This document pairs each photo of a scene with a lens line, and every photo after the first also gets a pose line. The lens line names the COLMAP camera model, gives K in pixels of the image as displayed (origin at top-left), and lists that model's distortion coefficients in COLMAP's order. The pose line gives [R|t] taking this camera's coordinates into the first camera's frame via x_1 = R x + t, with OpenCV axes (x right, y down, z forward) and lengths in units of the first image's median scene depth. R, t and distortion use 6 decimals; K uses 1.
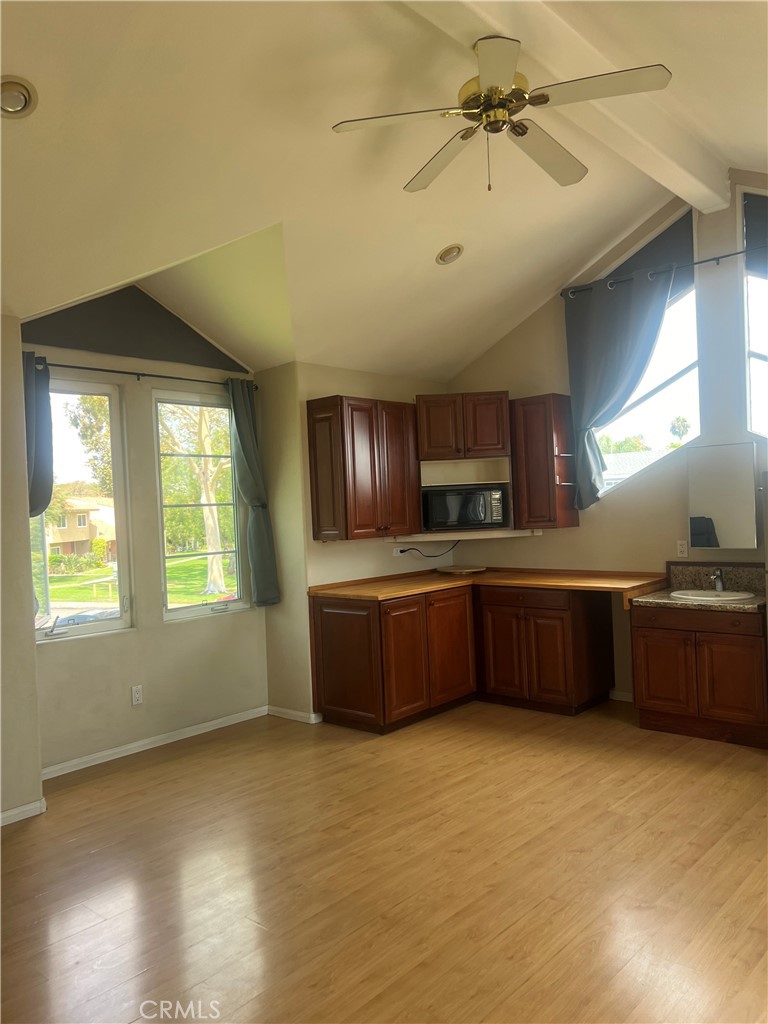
lens RADIAL K [[777.0, 0, 379.9], [0, 777.0, 516.8], [0, 0, 1]] dist [0.062713, -0.081932]
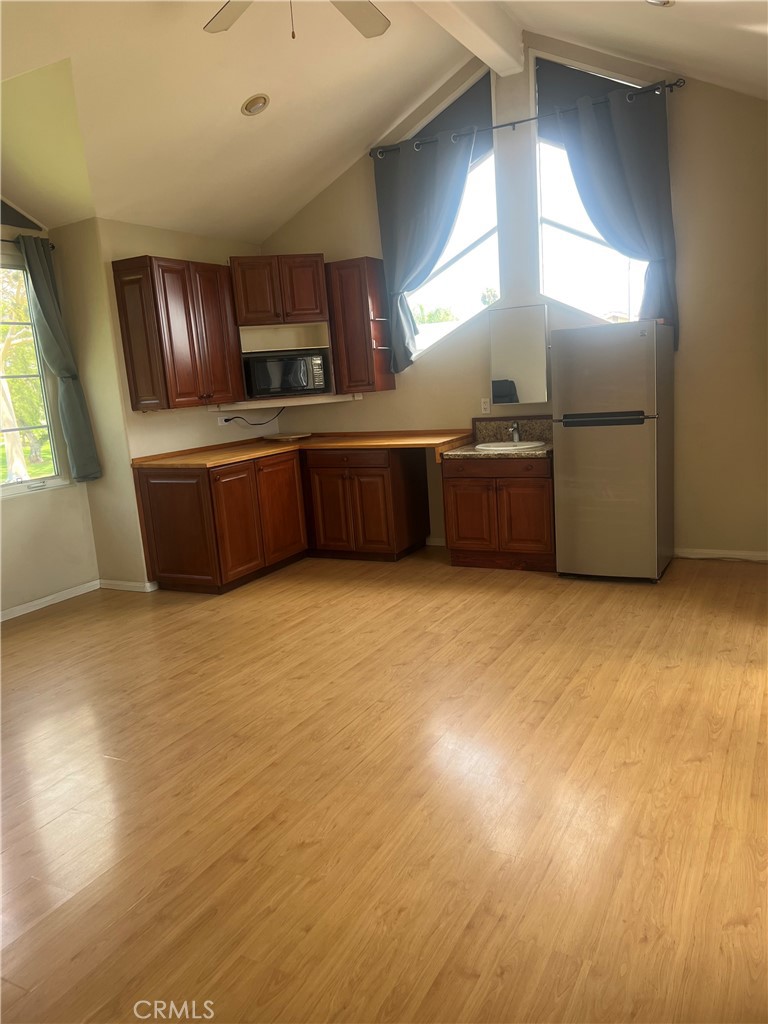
lens RADIAL K [[777.5, 0, 395.6], [0, 777.5, 517.4], [0, 0, 1]] dist [0.101151, -0.154474]
pose [[0.969105, -0.071199, 0.236147, -0.009469], [0.032816, 0.986138, 0.162650, 0.013562], [-0.244454, -0.149876, 0.958008, -0.052021]]
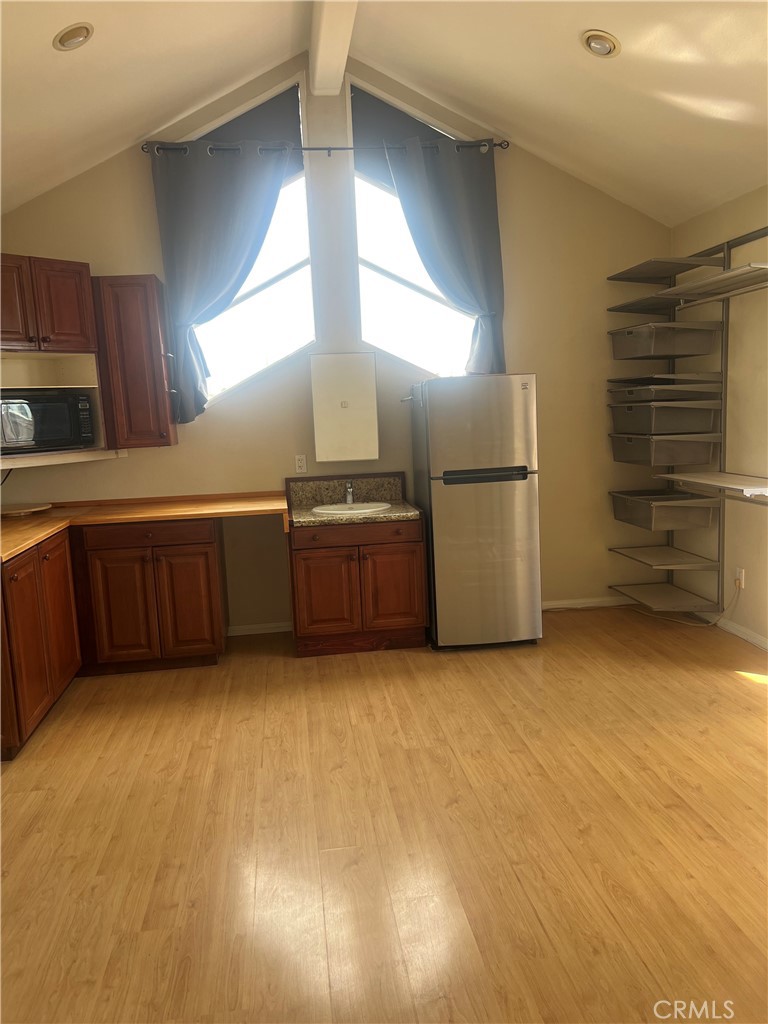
lens RADIAL K [[777.0, 0, 379.9], [0, 777.0, 516.8], [0, 0, 1]] dist [0.062713, -0.081932]
pose [[0.653927, -0.097639, 0.750231, -0.278732], [0.029251, 0.994159, 0.103890, 0.010904], [-0.755992, -0.045991, 0.652963, 0.331781]]
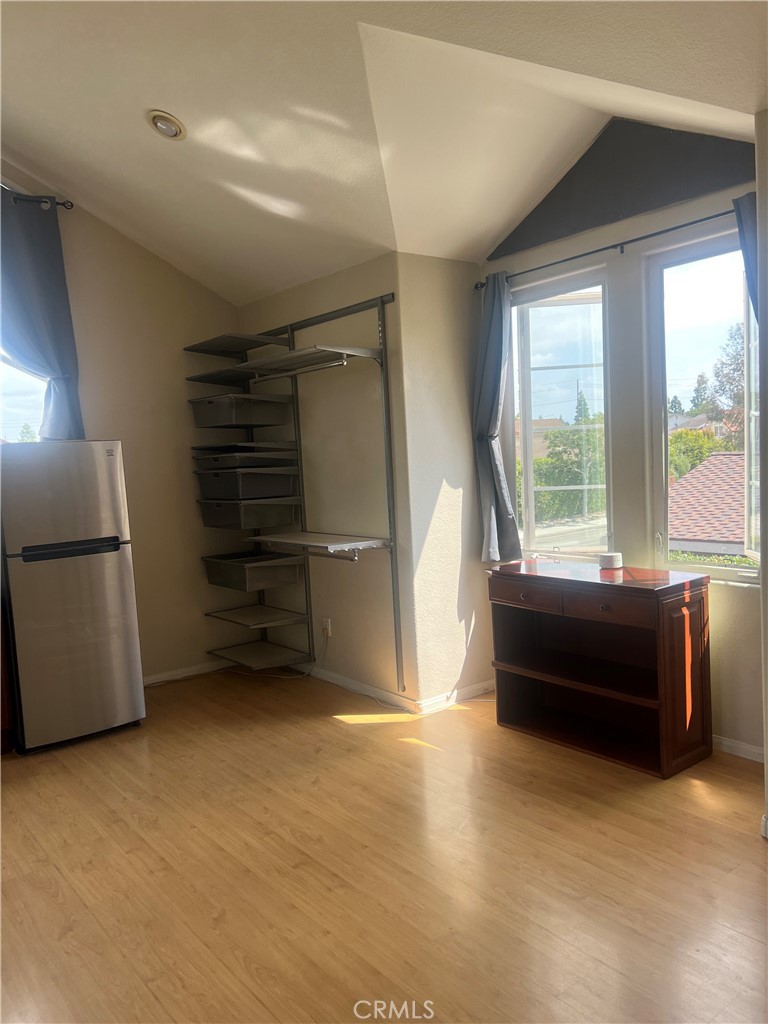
lens RADIAL K [[773.9, 0, 384.0], [0, 773.9, 512.0], [0, 0, 1]] dist [0.056166, -0.066072]
pose [[0.170003, -0.048596, 0.984245, -0.273797], [0.058397, 0.997525, 0.039165, 0.008064], [-0.983712, 0.050818, 0.172420, 0.360310]]
